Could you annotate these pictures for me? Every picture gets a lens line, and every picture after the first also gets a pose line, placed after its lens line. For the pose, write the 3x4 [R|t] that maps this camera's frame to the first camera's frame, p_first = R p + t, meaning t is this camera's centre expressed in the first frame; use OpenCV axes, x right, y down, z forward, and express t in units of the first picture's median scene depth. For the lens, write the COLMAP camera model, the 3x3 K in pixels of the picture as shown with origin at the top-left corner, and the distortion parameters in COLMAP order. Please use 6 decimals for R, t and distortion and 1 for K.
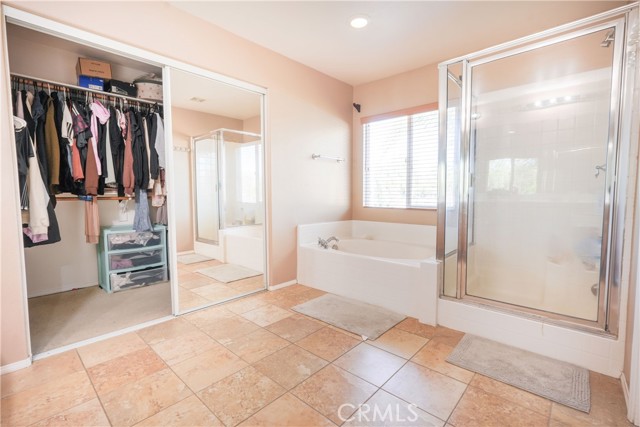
lens RADIAL K [[288.4, 0, 319.6], [0, 288.4, 213.8], [0, 0, 1]] dist [-0.005529, -0.000764]
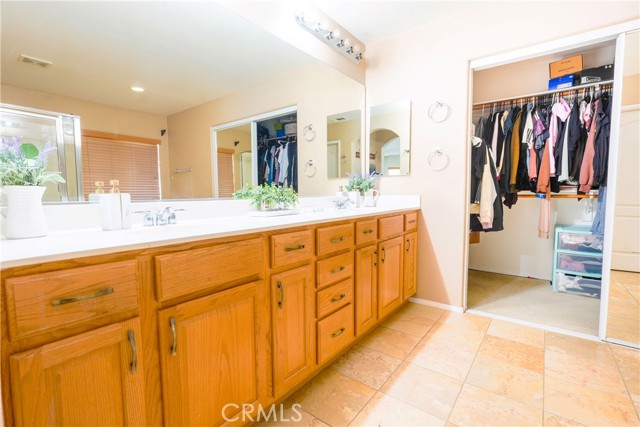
lens RADIAL K [[288.4, 0, 317.7], [0, 288.4, 213.9], [0, 0, 1]] dist [-0.005529, -0.000764]
pose [[0.070334, 0.073441, -0.994816, 0.204093], [-0.065167, 0.995494, 0.068884, -0.006818], [0.995393, 0.059985, 0.074803, 0.097494]]
